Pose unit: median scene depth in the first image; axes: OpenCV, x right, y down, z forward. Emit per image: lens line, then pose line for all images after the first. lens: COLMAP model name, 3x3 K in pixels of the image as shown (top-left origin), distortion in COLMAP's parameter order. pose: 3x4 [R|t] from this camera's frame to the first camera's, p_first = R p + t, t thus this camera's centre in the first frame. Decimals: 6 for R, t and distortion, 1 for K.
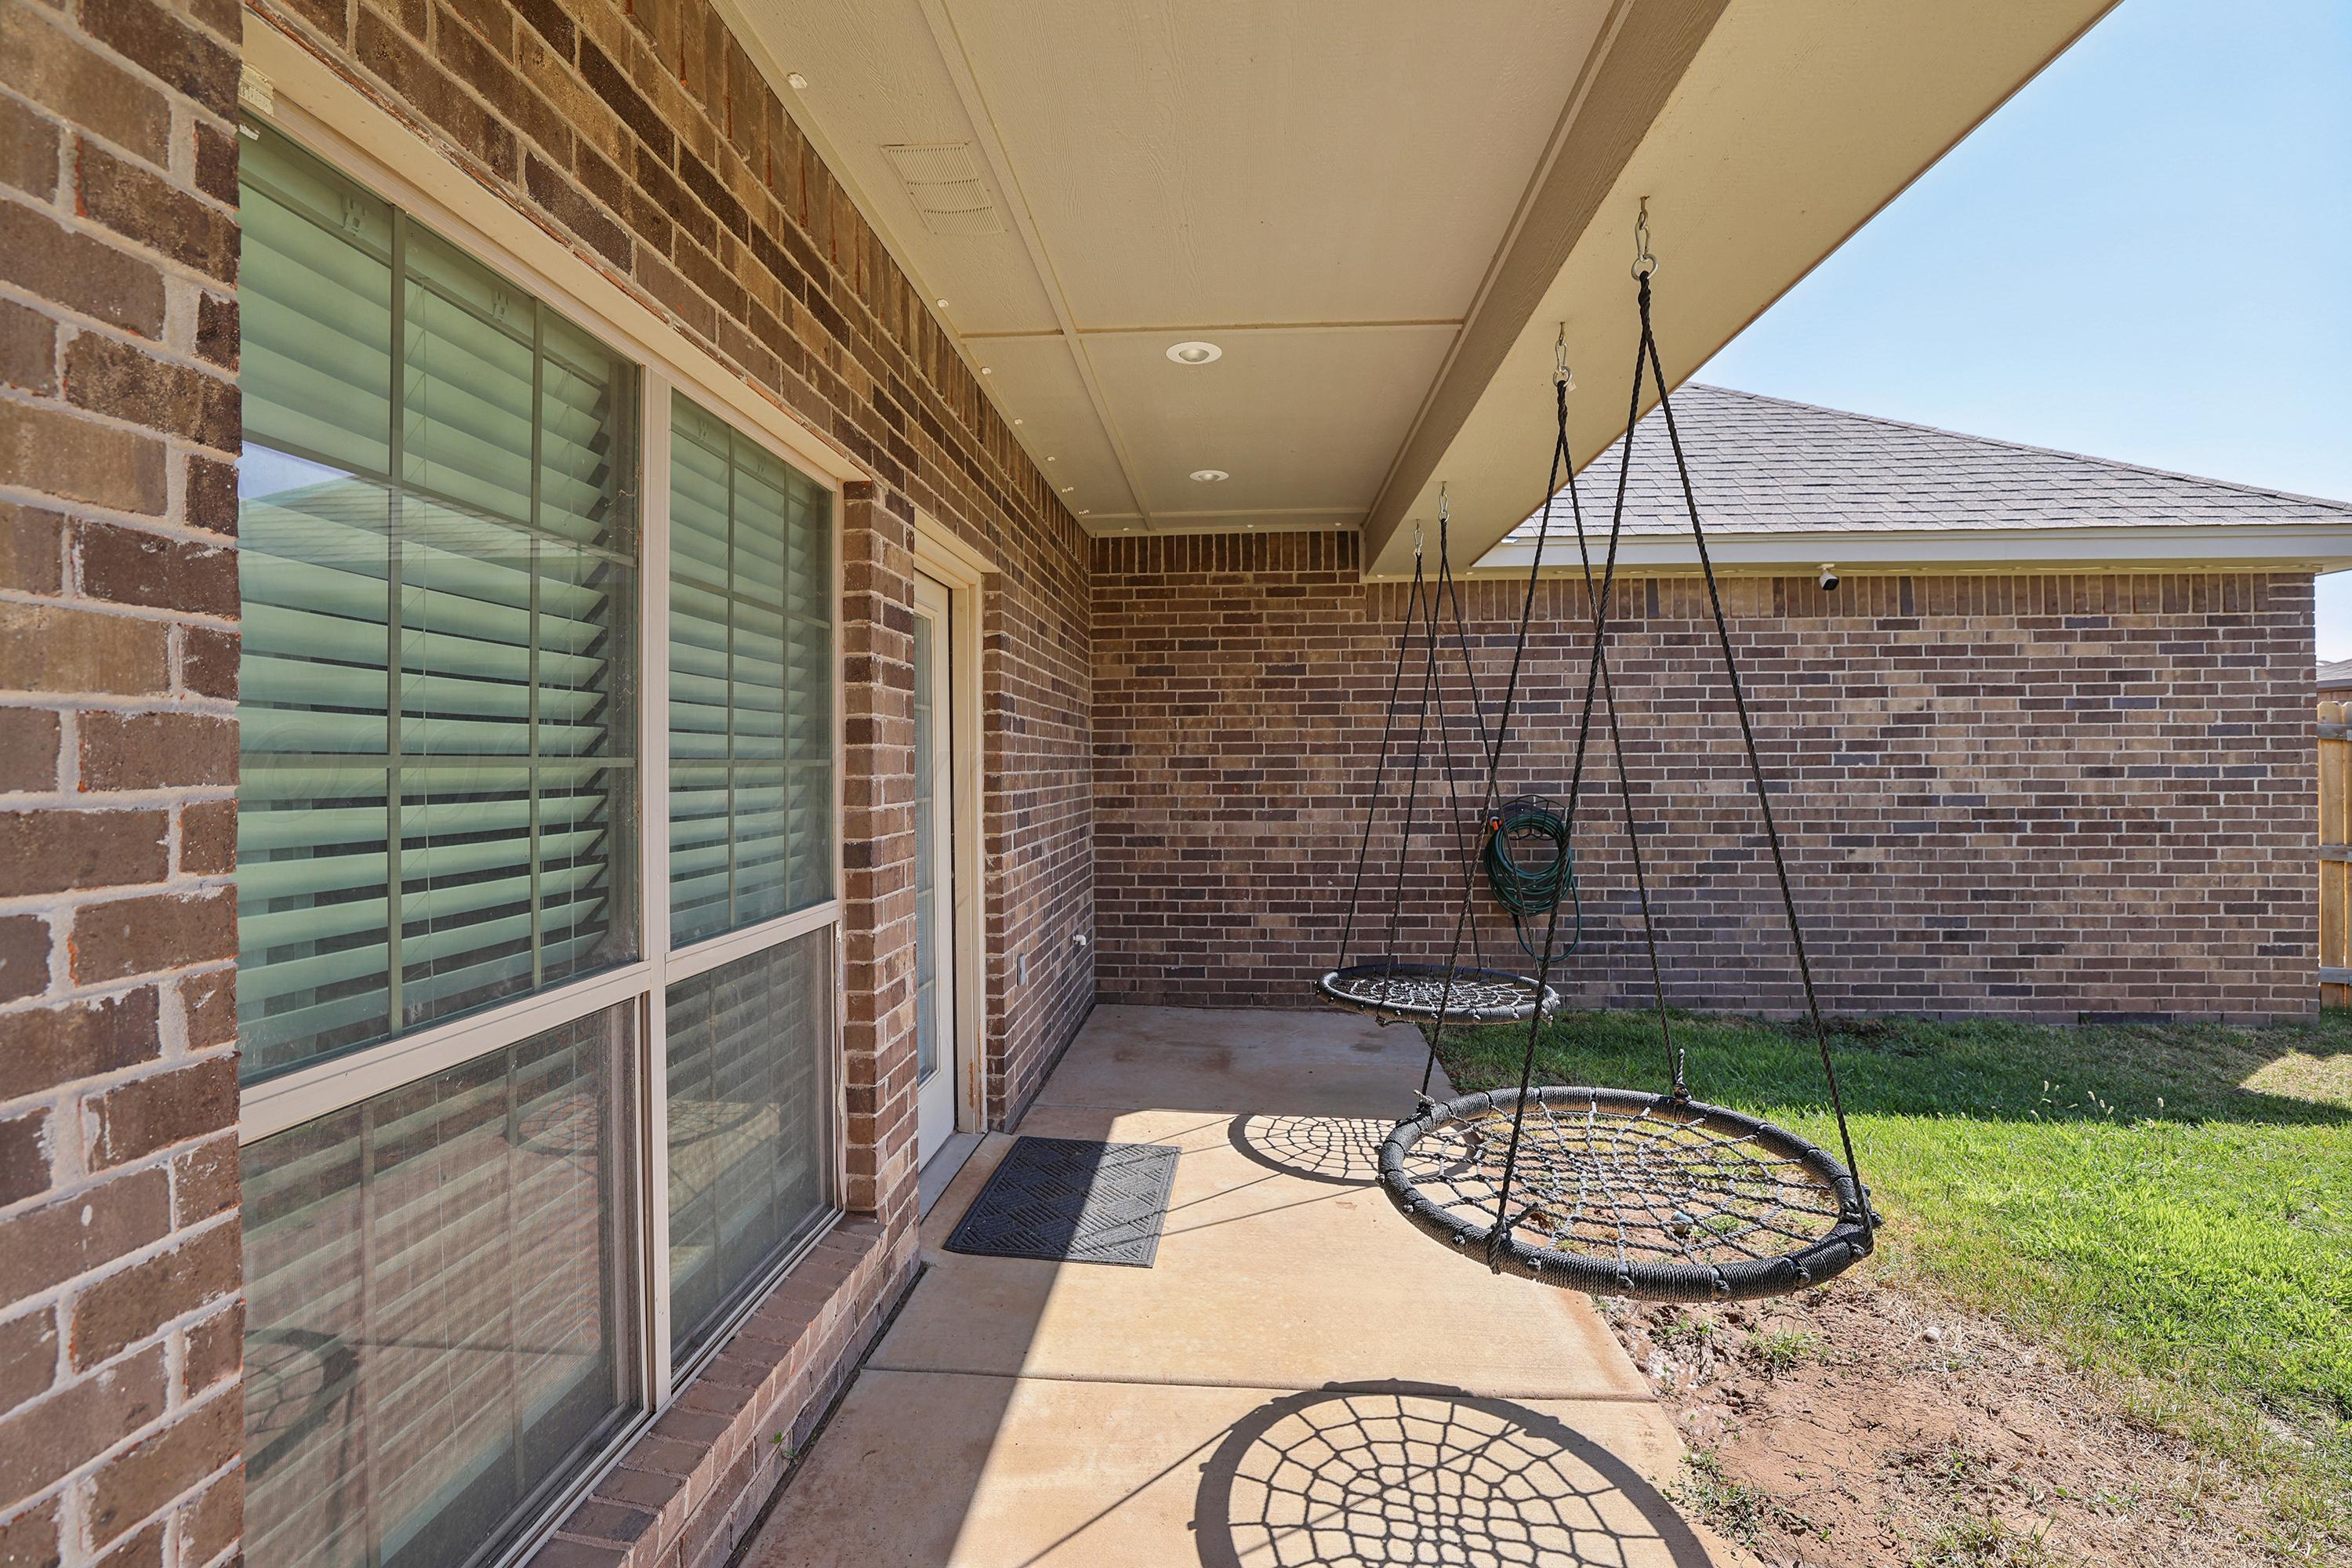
lens RADIAL K [[1032.8, 0, 1179.6], [0, 1032.8, 755.1], [0, 0, 1]] dist [-0.048241, 0.012039]
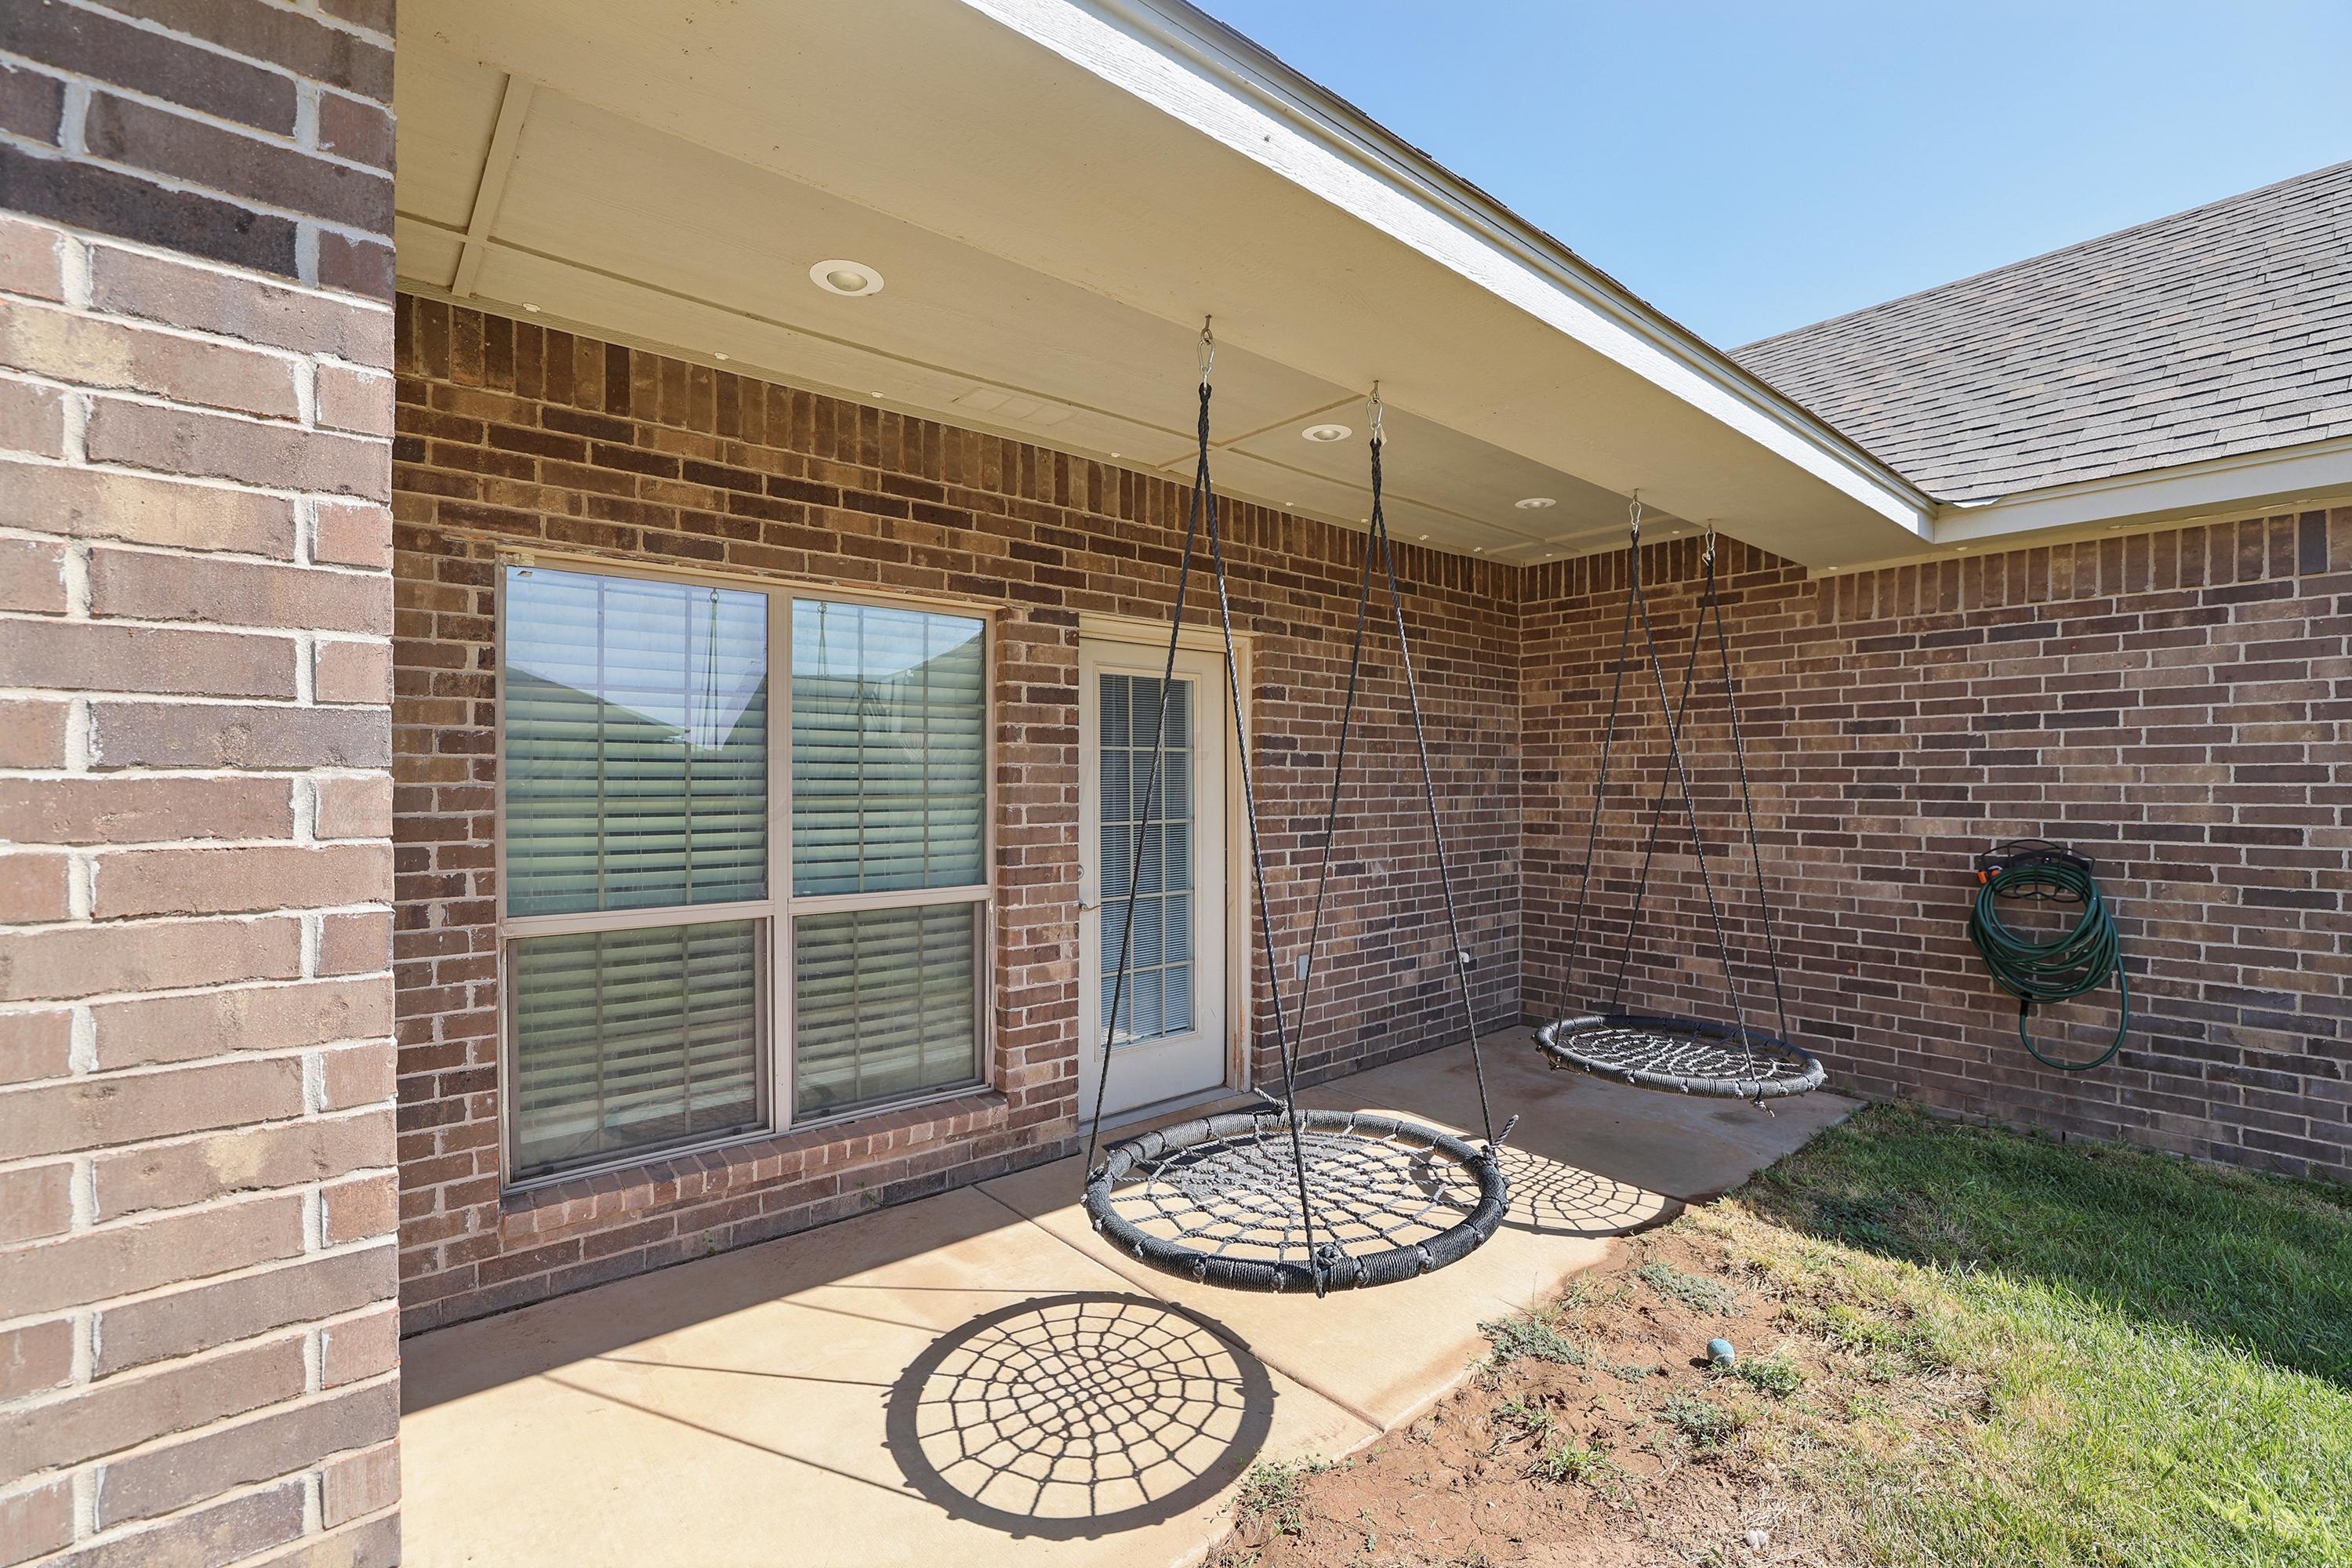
lens RADIAL K [[1032.8, 0, 1194.2], [0, 1032.8, 783.5], [0, 0, 1]] dist [-0.048241, 0.012039]
pose [[0.701035, 0.007403, -0.713088, 0.416772], [0.003345, 0.999901, 0.013670, -0.012981], [0.713119, -0.011968, 0.700941, 0.058328]]
